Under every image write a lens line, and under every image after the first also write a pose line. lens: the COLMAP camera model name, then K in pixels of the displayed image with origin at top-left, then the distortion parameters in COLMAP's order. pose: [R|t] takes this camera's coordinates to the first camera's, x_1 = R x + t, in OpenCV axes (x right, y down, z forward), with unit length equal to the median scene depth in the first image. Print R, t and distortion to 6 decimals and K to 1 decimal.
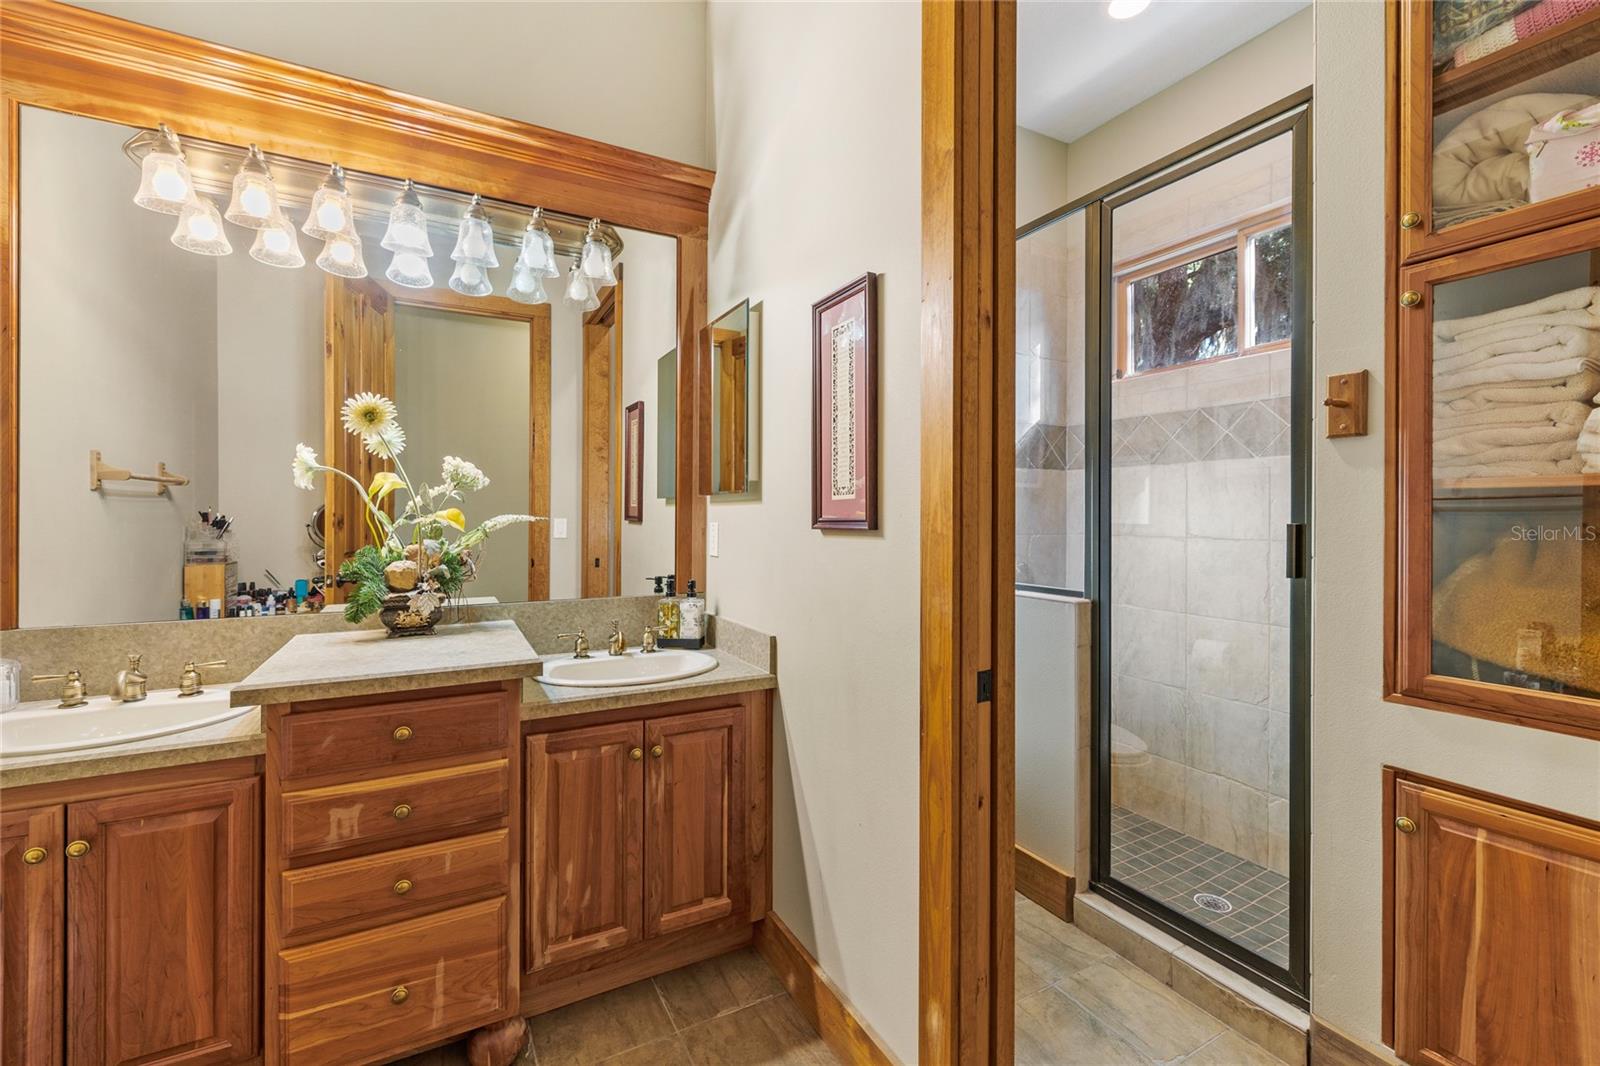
lens RADIAL K [[678.9, 0, 792.3], [0, 678.9, 529.0], [0, 0, 1]] dist [0.002938, -0.000063]
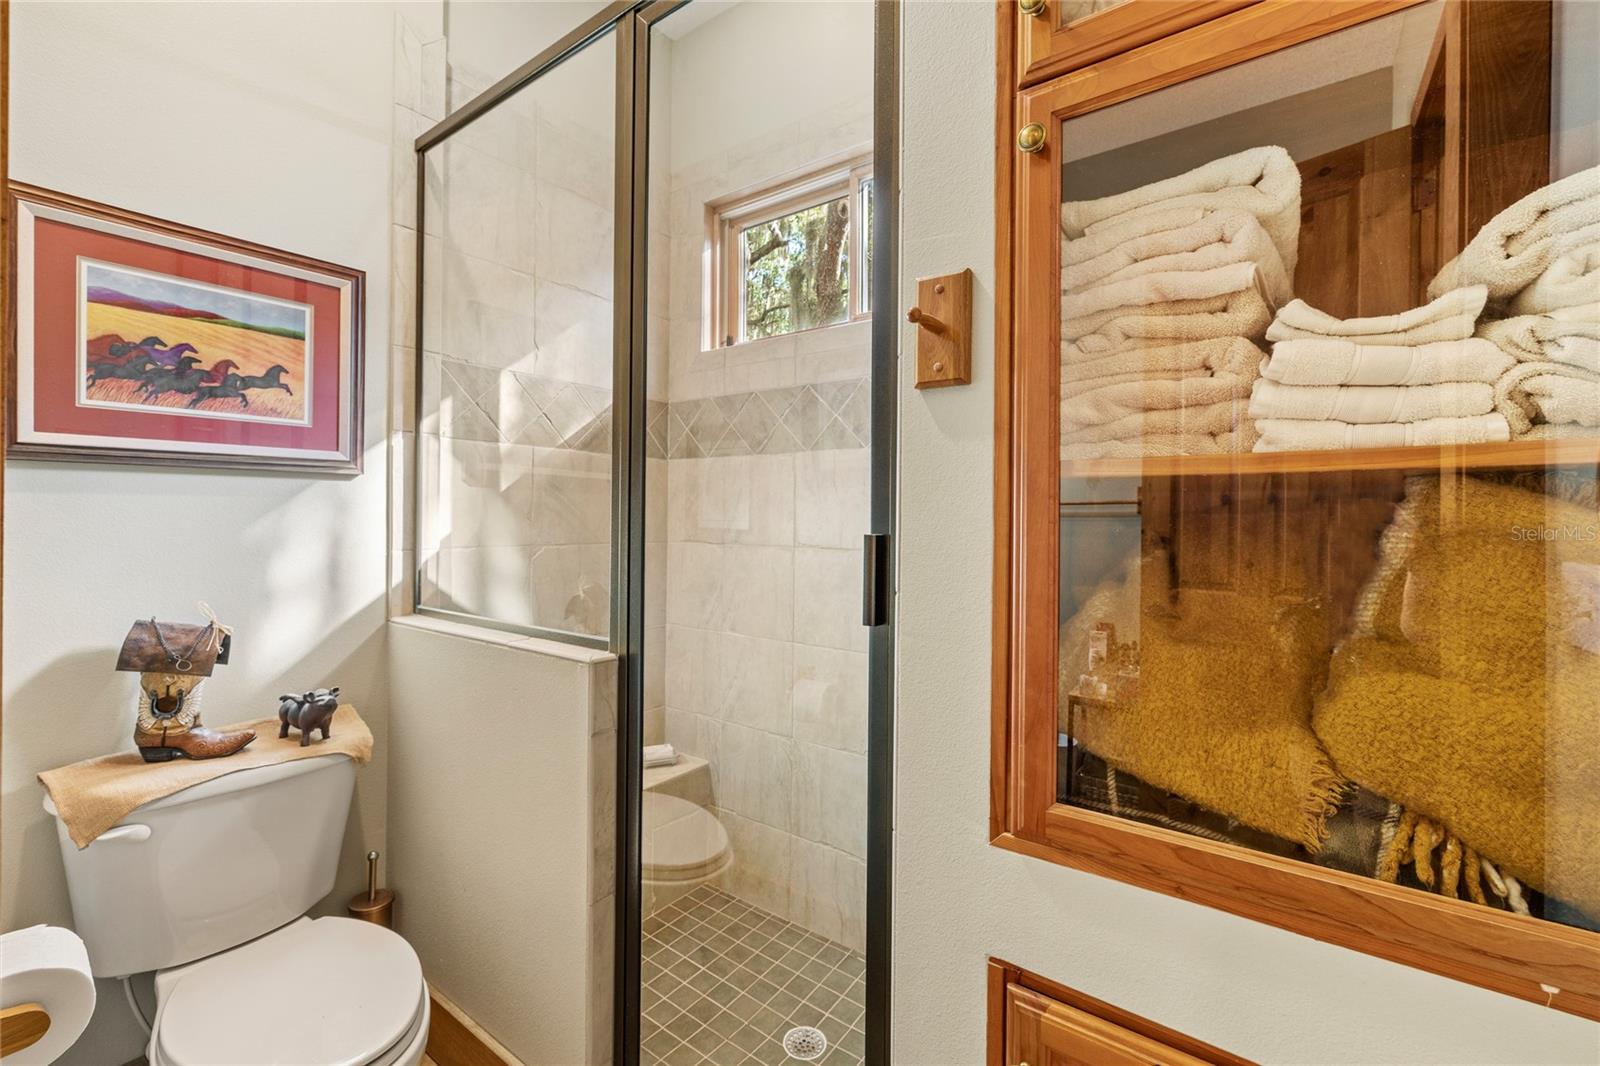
lens RADIAL K [[678.9, 0, 792.3], [0, 678.9, 529.0], [0, 0, 1]] dist [0.002938, -0.000063]
pose [[0.905330, 0.006562, 0.424658, 0.467075], [-0.005834, 0.999978, -0.003016, -0.010936], [-0.424669, 0.000253, 0.905349, 0.545824]]
